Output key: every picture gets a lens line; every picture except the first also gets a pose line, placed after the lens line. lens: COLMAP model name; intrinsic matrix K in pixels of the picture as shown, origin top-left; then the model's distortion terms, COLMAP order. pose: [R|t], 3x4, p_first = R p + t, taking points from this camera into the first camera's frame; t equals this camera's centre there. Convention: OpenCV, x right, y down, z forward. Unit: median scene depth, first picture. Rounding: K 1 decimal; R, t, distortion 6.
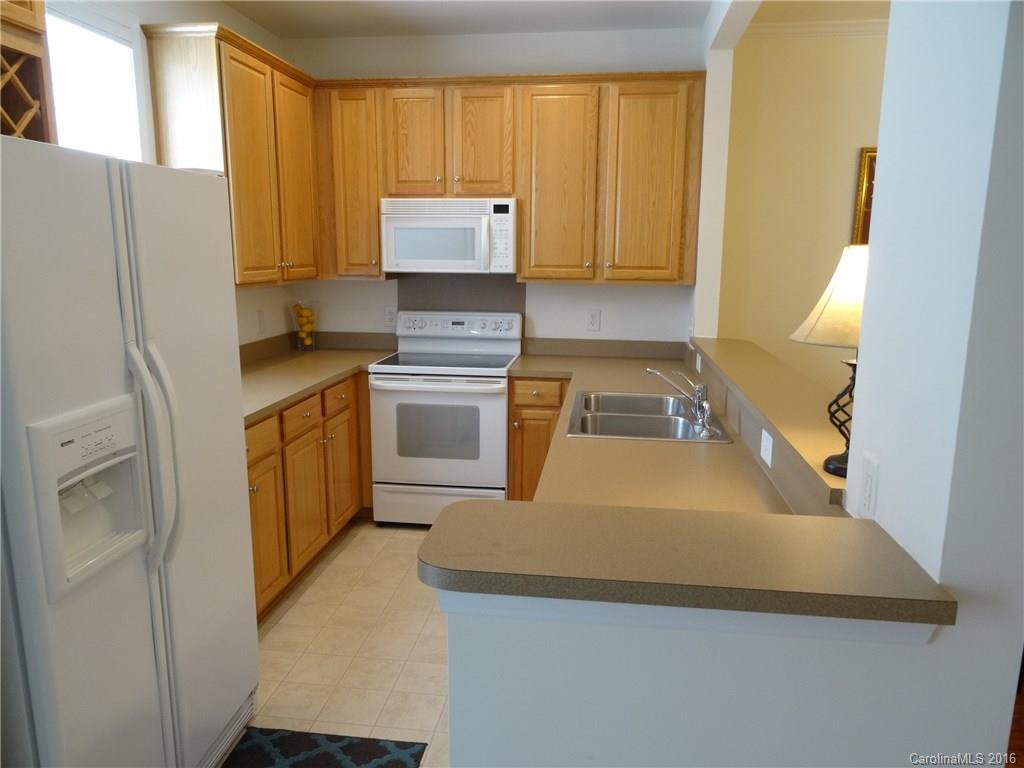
lens RADIAL K [[745.9, 0, 512.0], [0, 745.9, 384.0], [0, 0, 1]] dist [-0.003324, 0.000645]
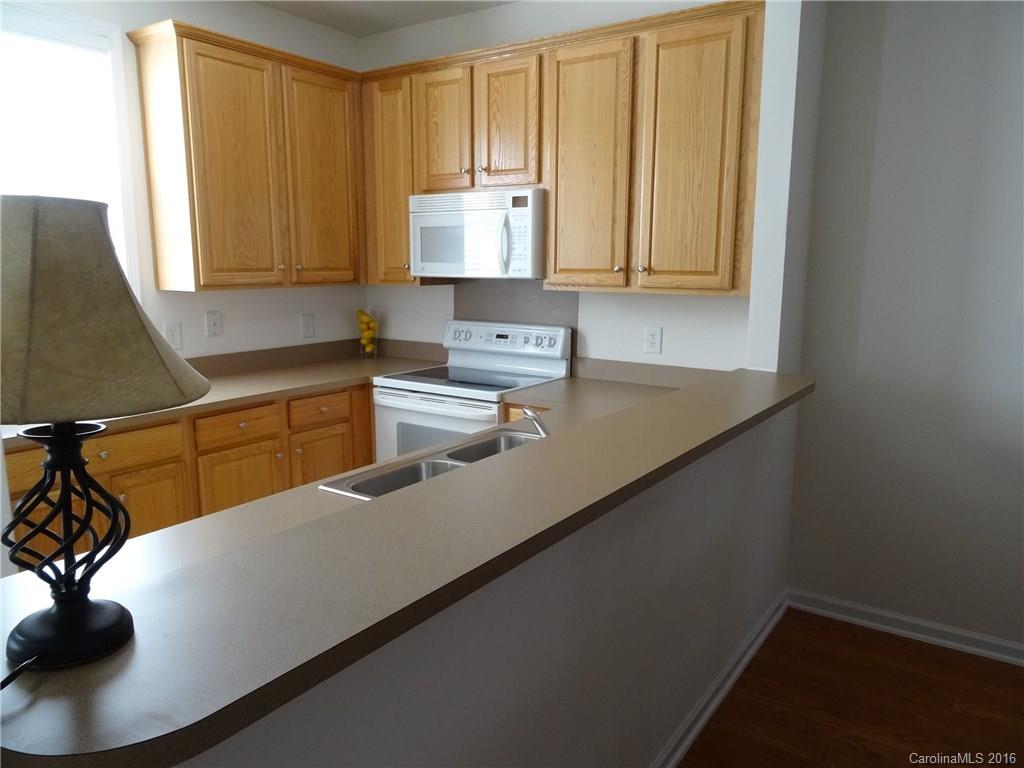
lens RADIAL K [[729.3, 0, 512.0], [0, 729.3, 384.0], [0, 0, 1]] dist [-0.001294, -0.002012]
pose [[0.891704, 0.072216, -0.446821, 0.352675], [-0.078093, 0.996932, 0.005279, -0.034238], [0.445831, 0.030186, 0.894608, 0.268531]]
